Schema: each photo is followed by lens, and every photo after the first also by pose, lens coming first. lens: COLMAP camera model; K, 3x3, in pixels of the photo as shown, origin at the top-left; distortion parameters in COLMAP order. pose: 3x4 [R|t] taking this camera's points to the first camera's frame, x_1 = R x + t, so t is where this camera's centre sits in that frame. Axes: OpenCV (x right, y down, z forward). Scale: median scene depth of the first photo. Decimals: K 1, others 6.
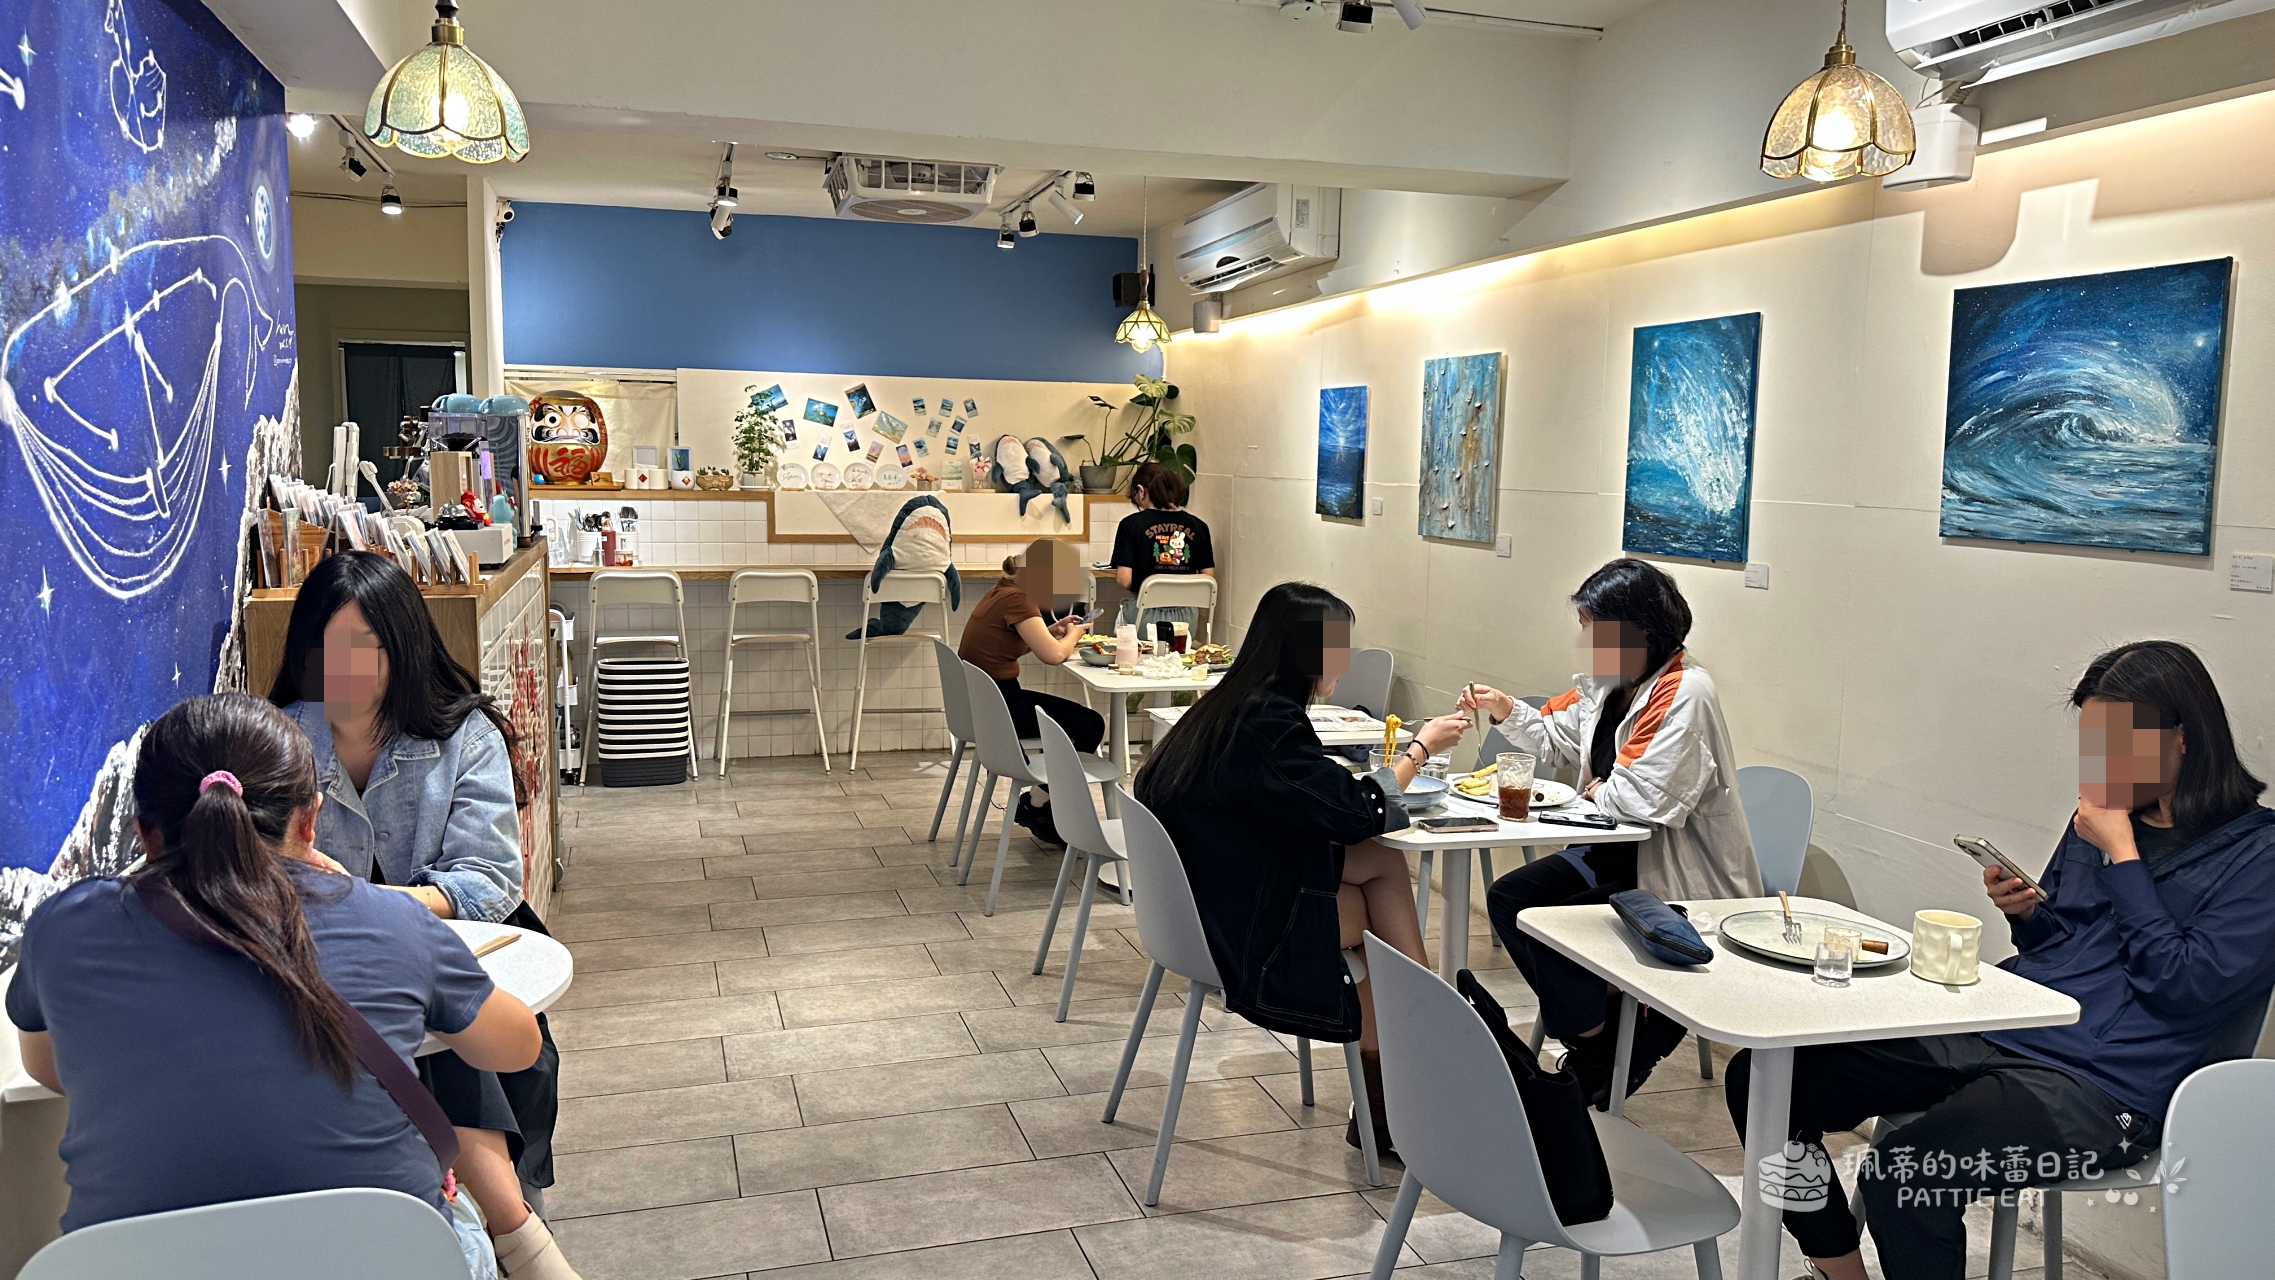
lens RADIAL K [[1602.5, 0, 1137.5], [0, 1602.5, 640.0], [0, 0, 1]] dist [0.153262, -0.211390]
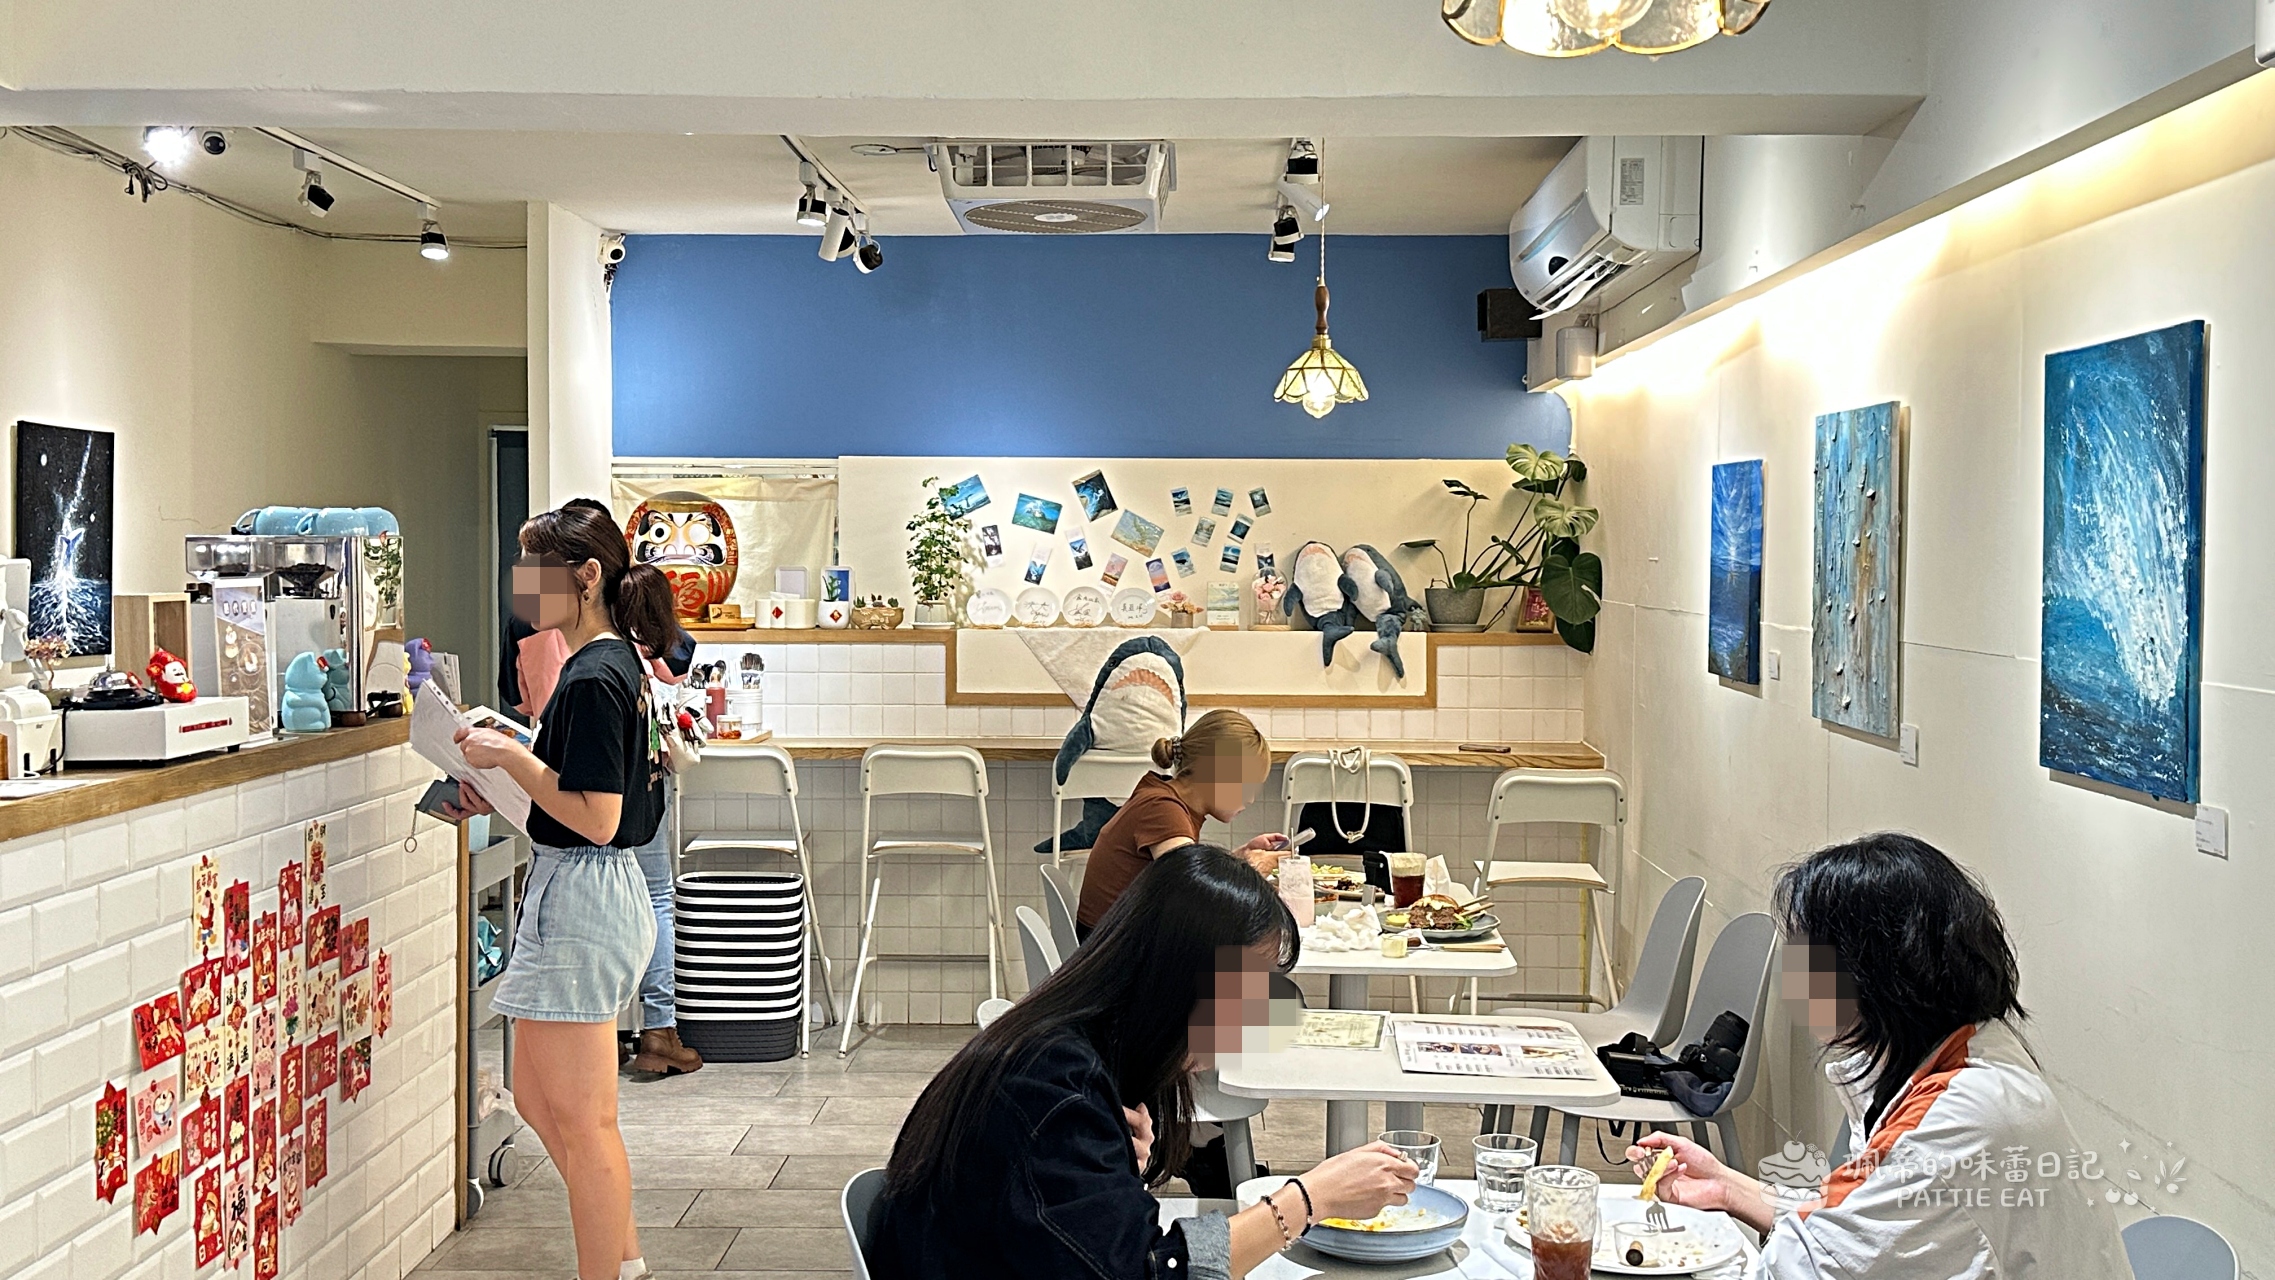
lens RADIAL K [[2310.7, 0, 1134.8], [0, 2310.7, 625.0], [0, 0, 1]] dist [0.122188, -0.008370]
pose [[0.947074, 0.001415, -0.321011, 0.164656], [-0.028320, 0.996460, -0.079160, -0.019651], [0.319763, 0.084062, 0.943761, 0.106947]]
